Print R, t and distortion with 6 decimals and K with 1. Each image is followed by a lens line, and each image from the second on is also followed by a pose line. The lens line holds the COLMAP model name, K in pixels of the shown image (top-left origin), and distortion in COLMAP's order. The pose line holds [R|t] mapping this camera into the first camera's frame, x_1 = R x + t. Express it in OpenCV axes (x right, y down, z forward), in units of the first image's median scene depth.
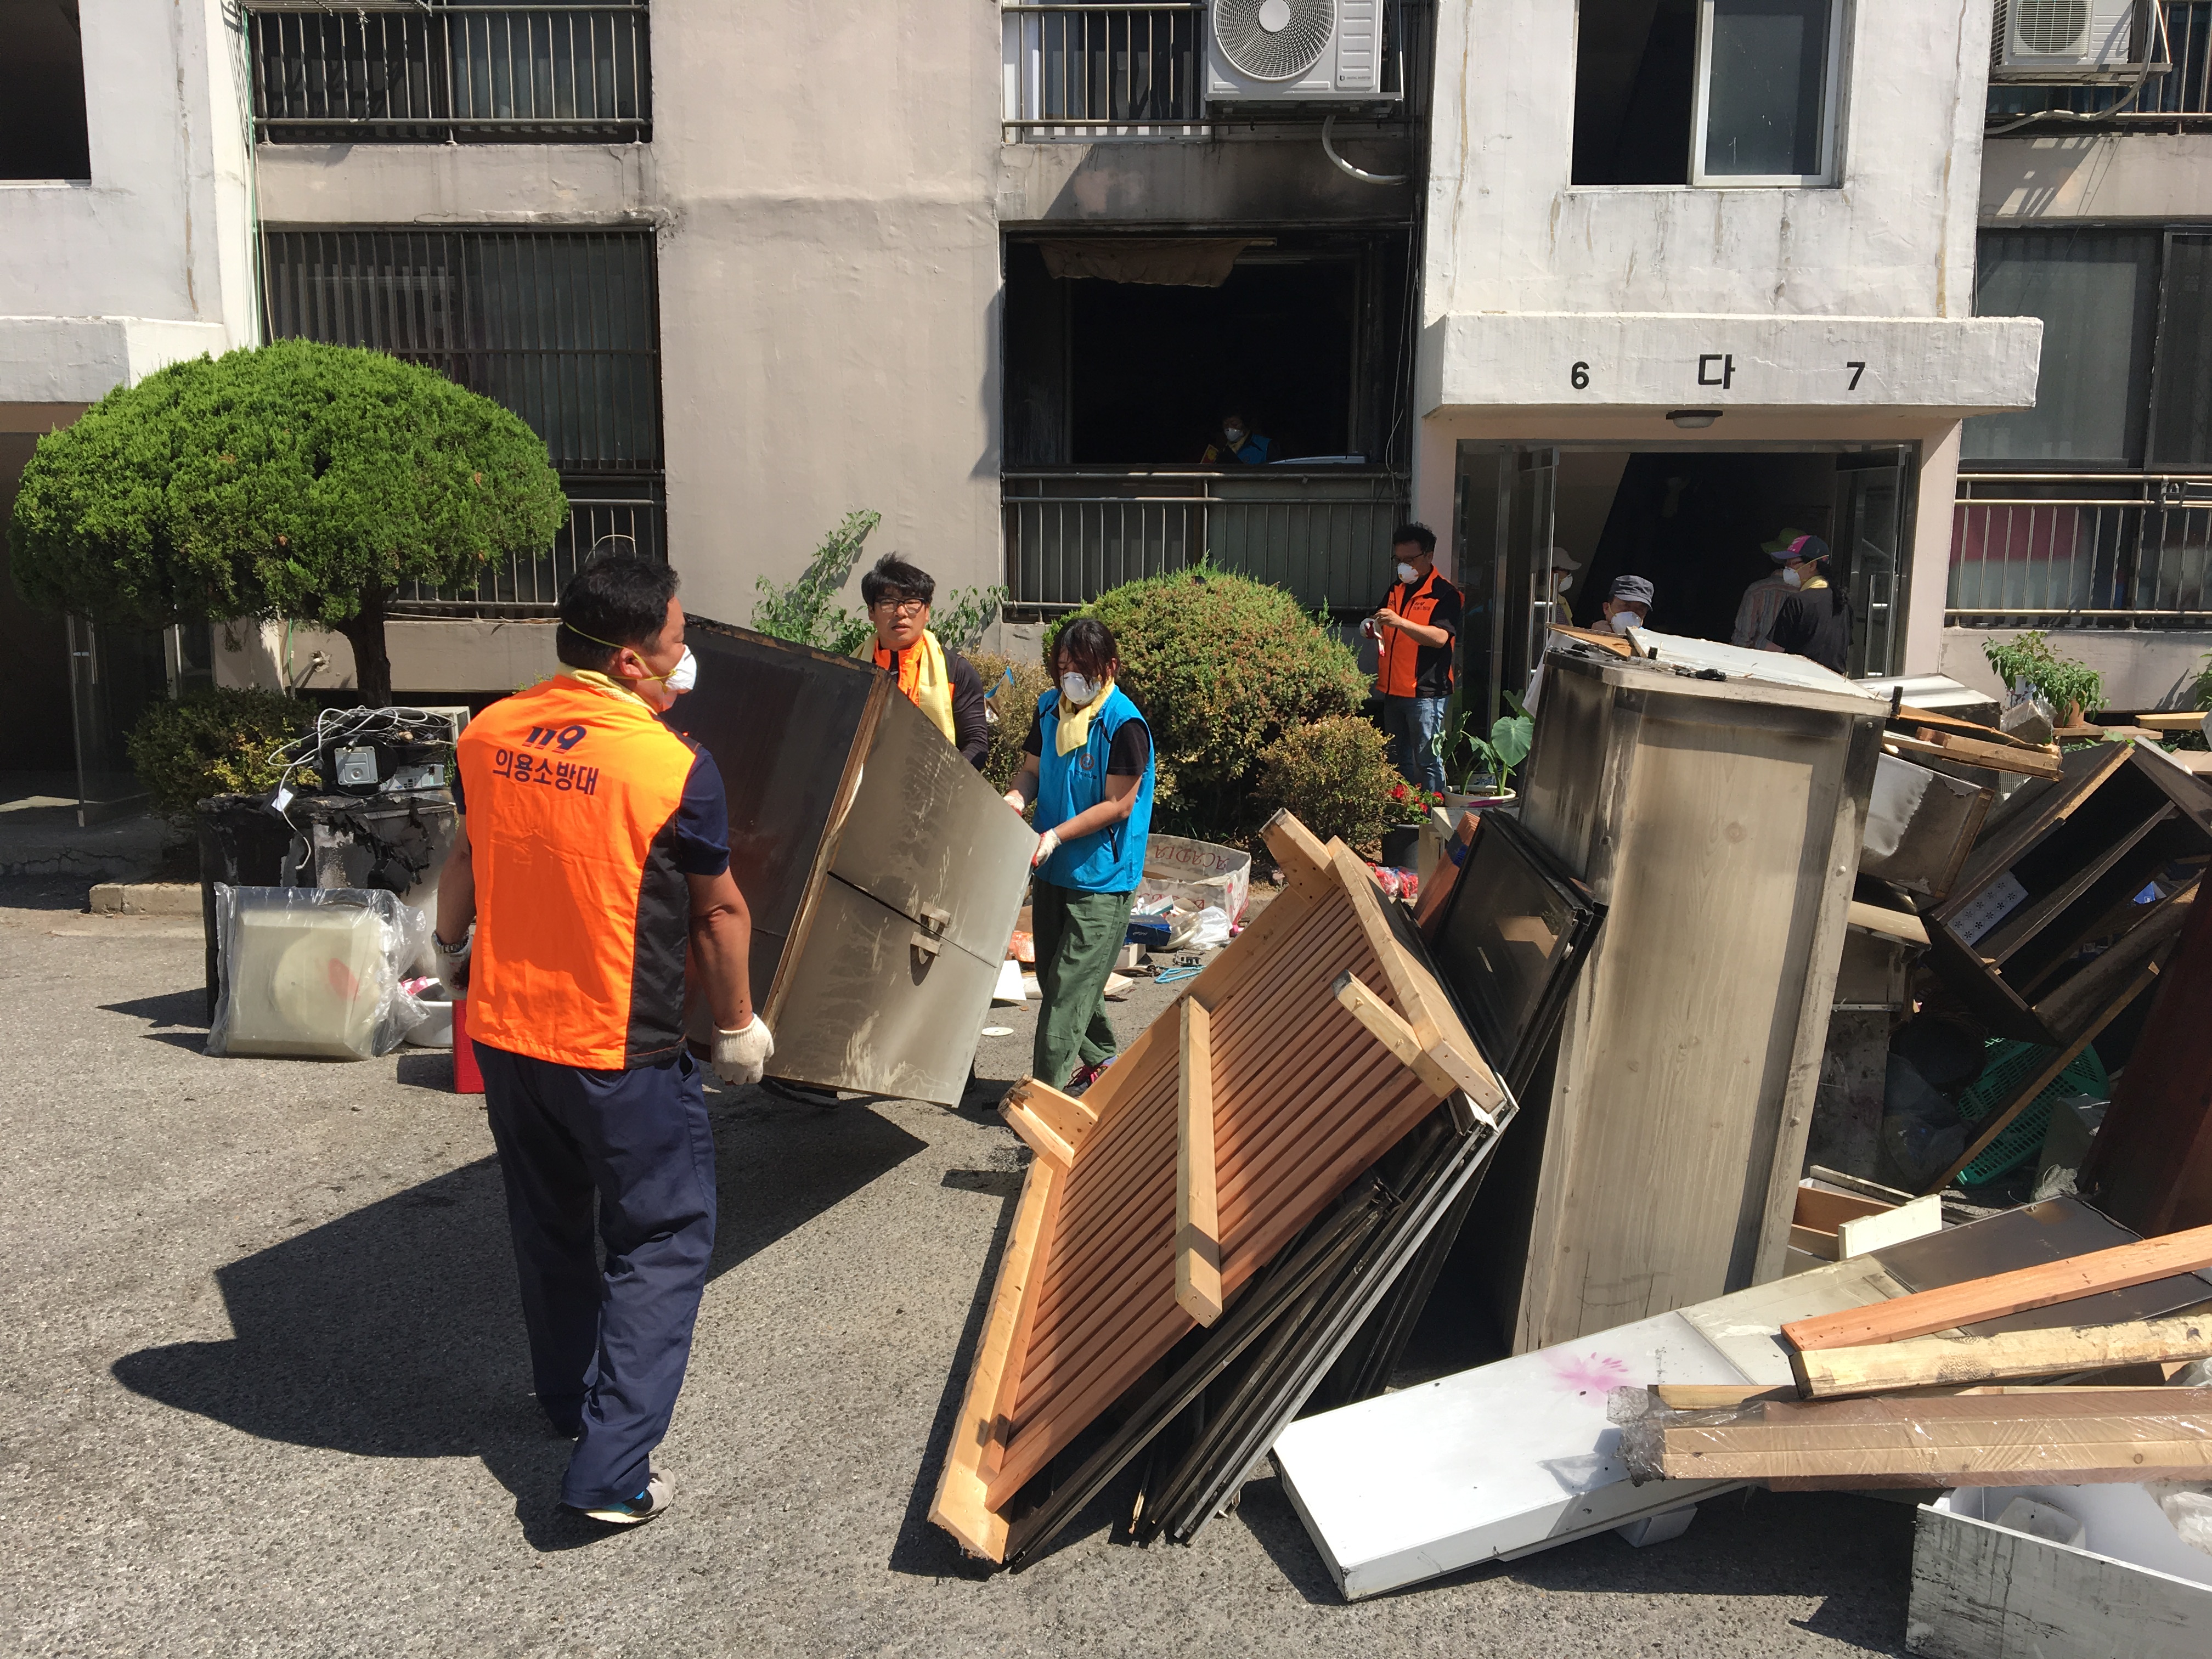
lens RADIAL K [[1869.8, 0, 1106.0], [0, 1869.8, 829.5], [0, 0, 1]] dist [0.062773, -0.091968]
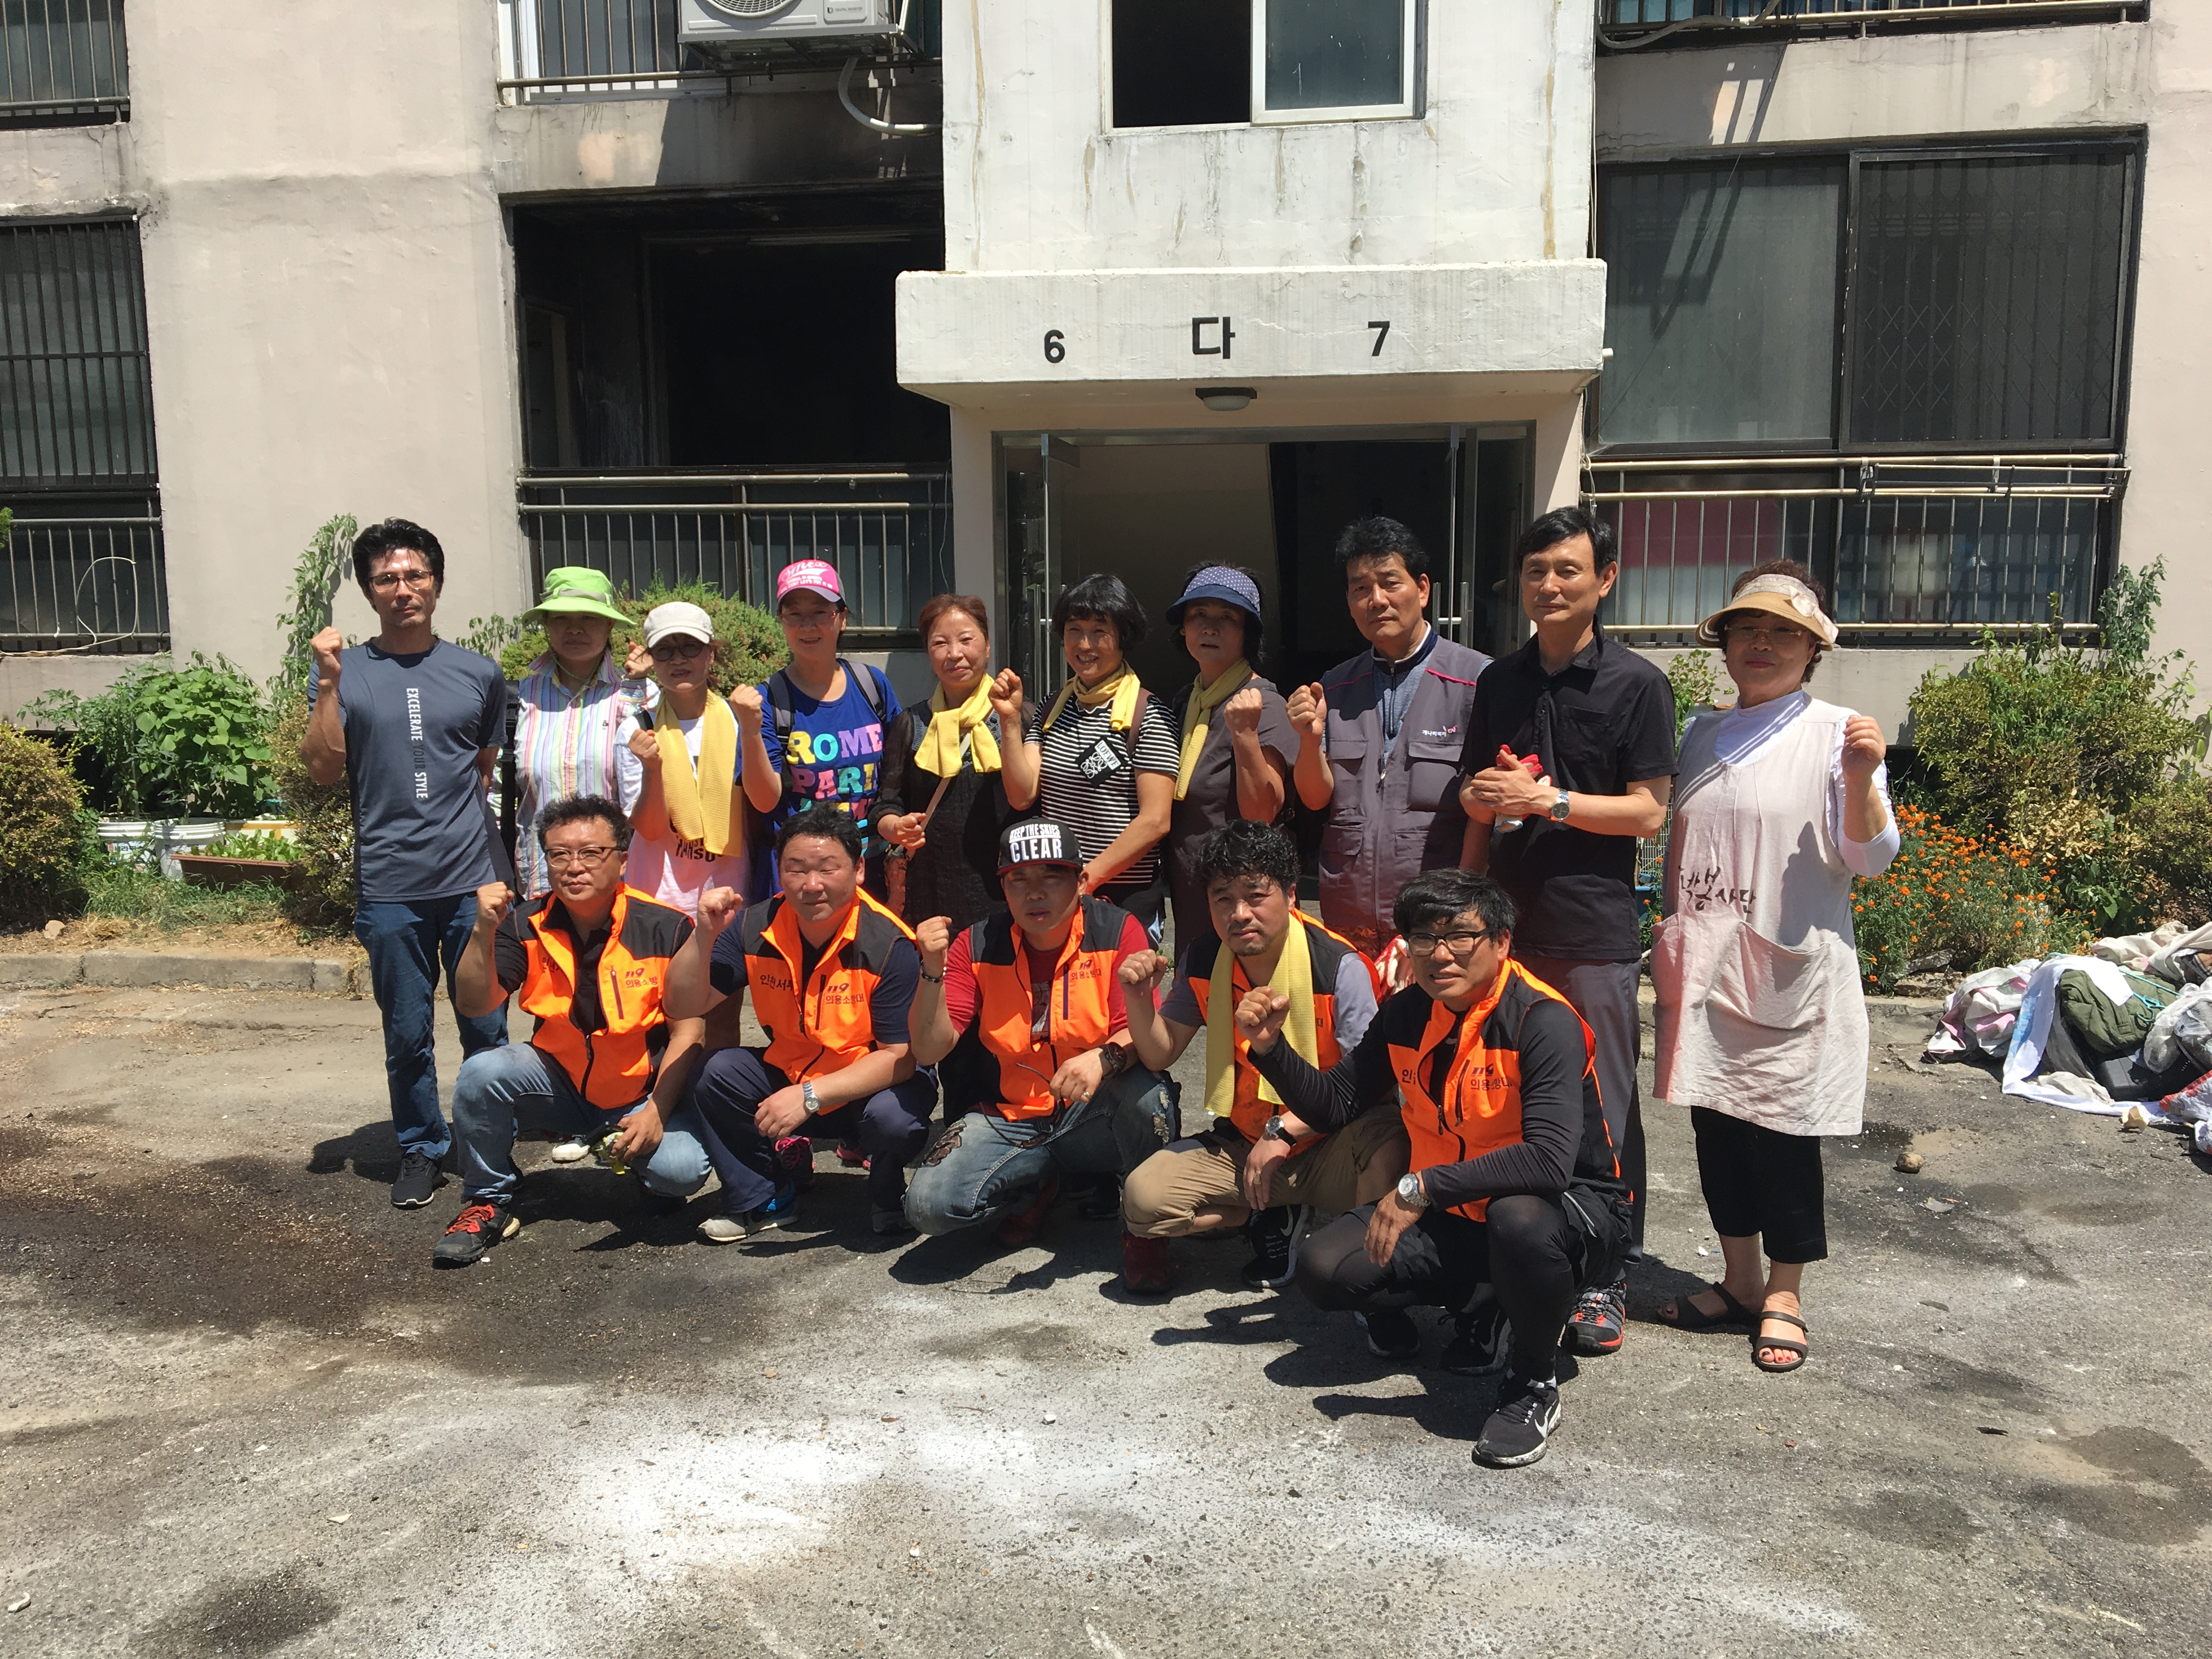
lens RADIAL K [[1869.8, 0, 1106.0], [0, 1869.8, 829.5], [0, 0, 1]] dist [0.062773, -0.091968]
pose [[0.994292, 0.001366, -0.106682, 0.335544], [-0.003635, 0.999771, -0.021083, -0.009389], [0.106629, 0.021350, 0.994070, 0.167387]]
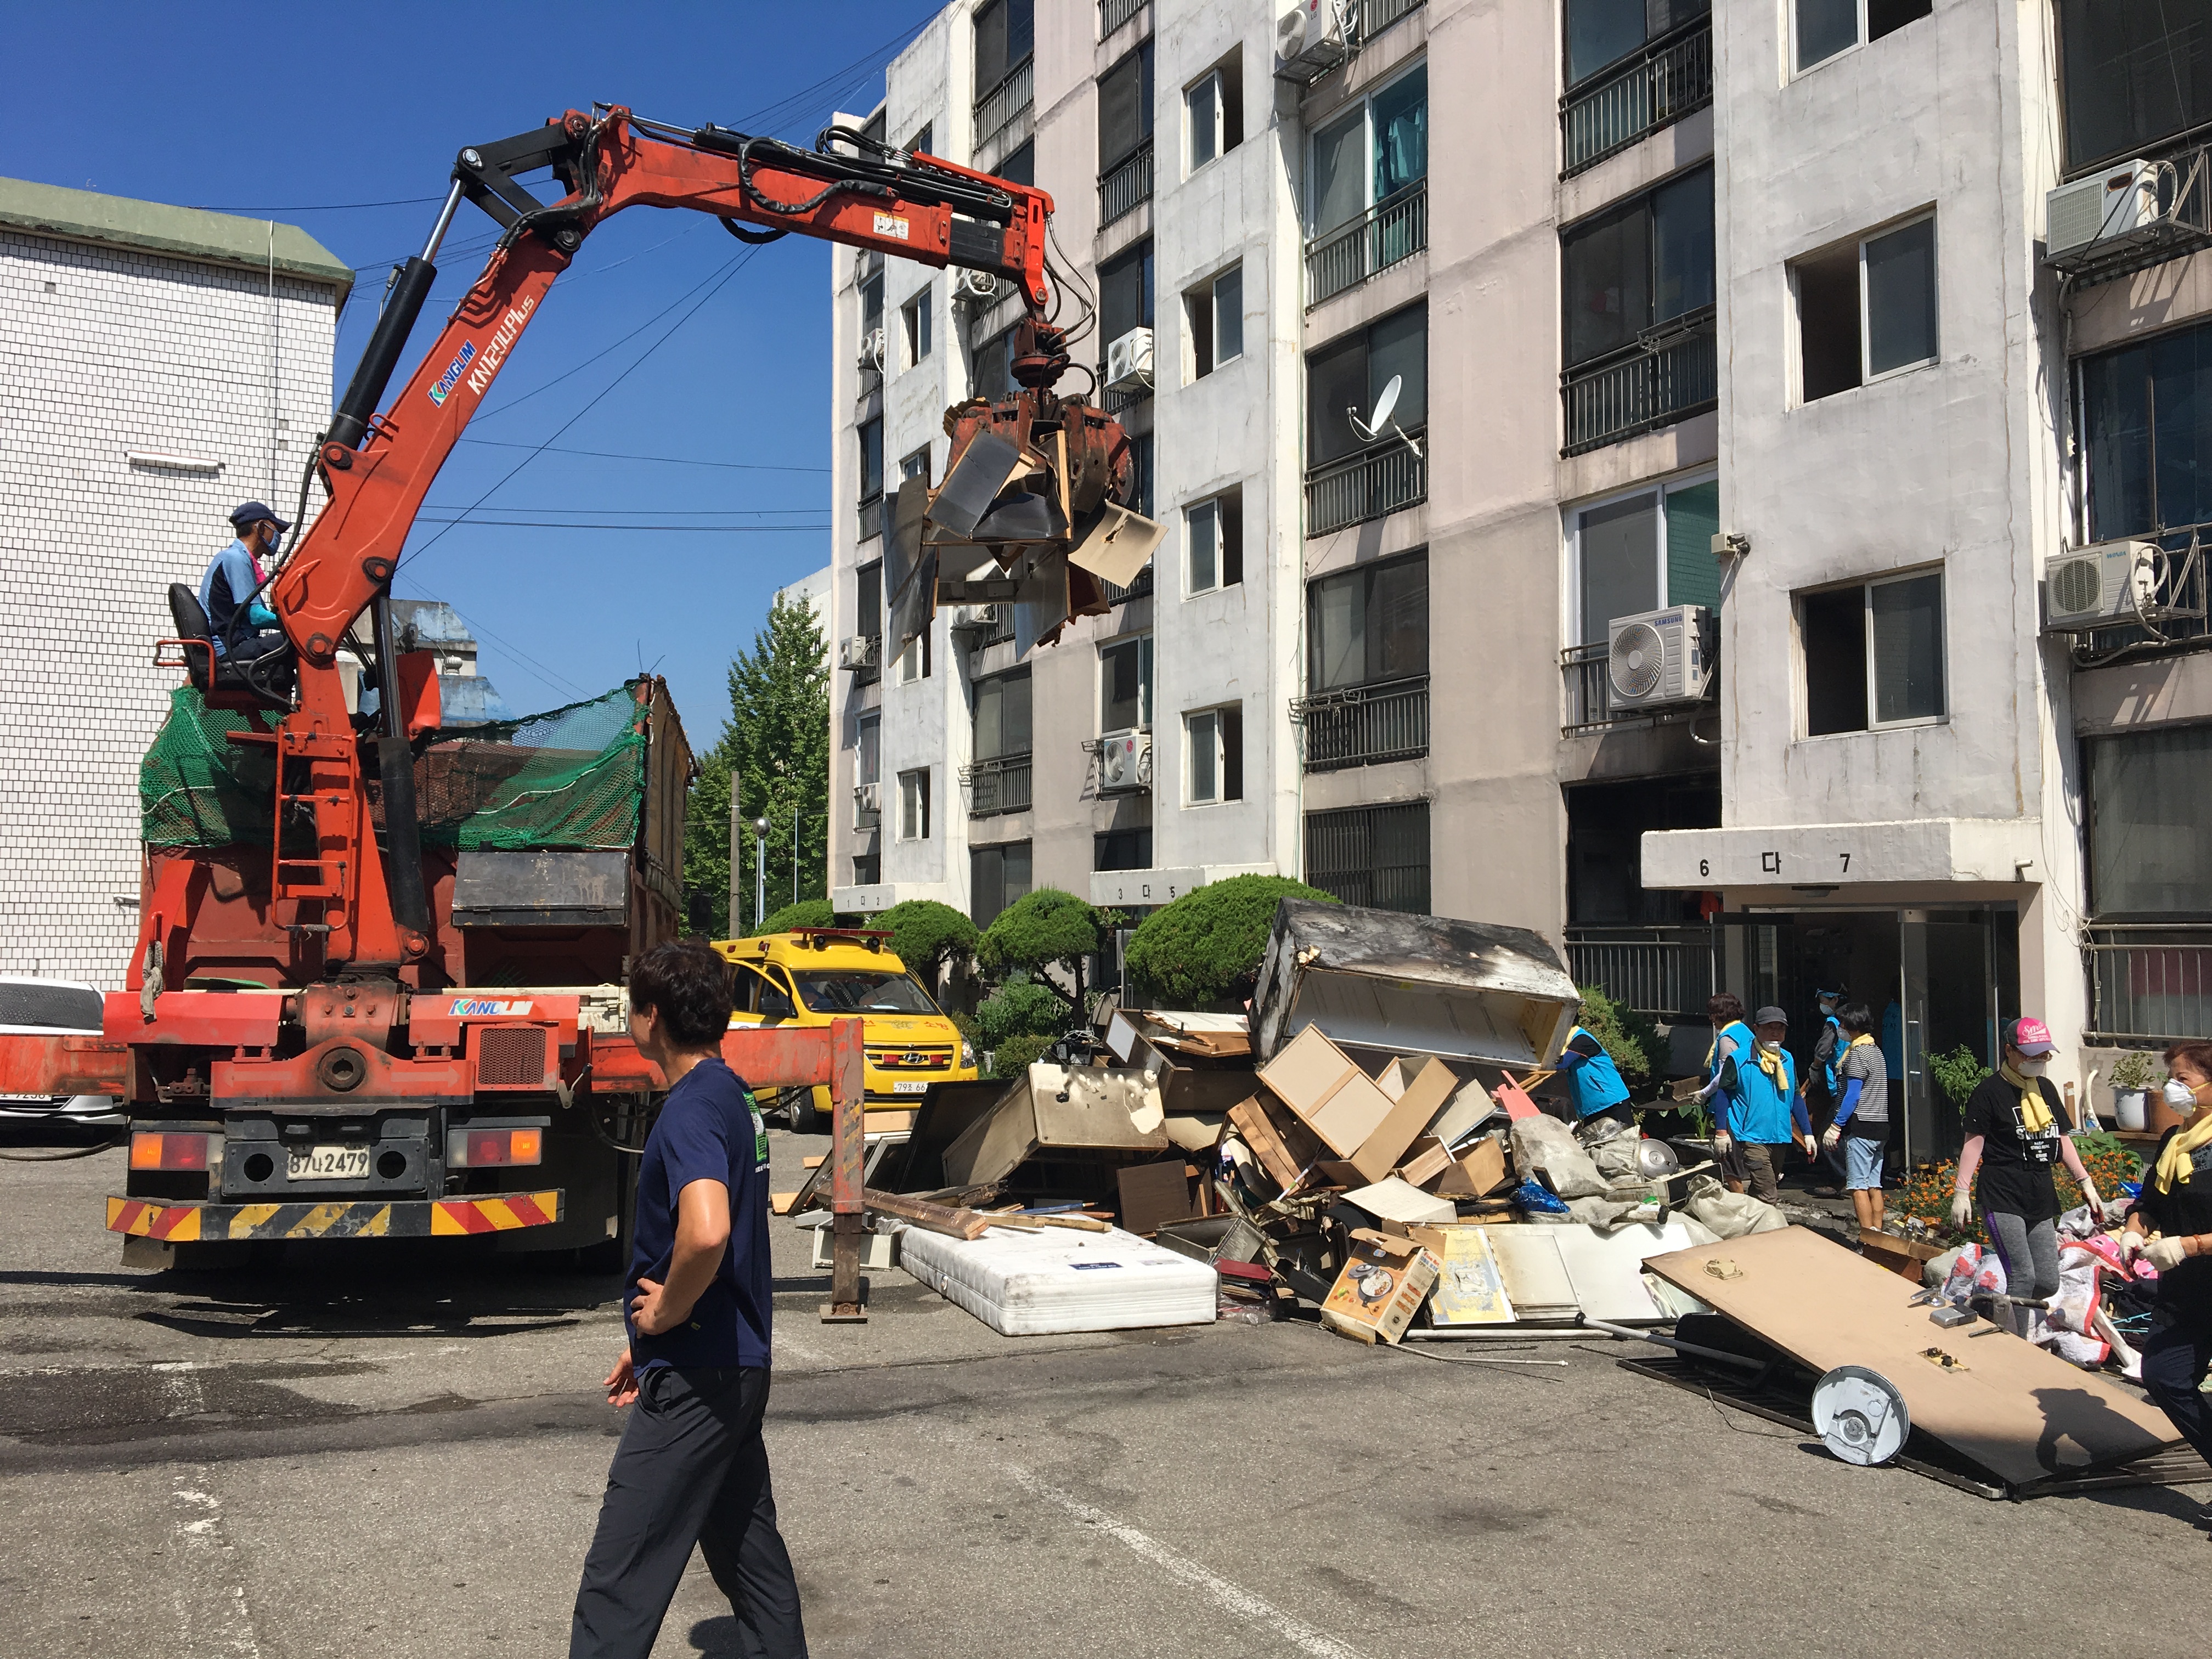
lens RADIAL K [[1869.8, 0, 1106.0], [0, 1869.8, 829.5], [0, 0, 1]] dist [0.062773, -0.091968]
pose [[0.524500, -0.055052, -0.849629, 1.222885], [-0.136442, 0.979575, -0.147701, 0.025152], [0.840407, 0.193395, 0.506275, -0.203839]]
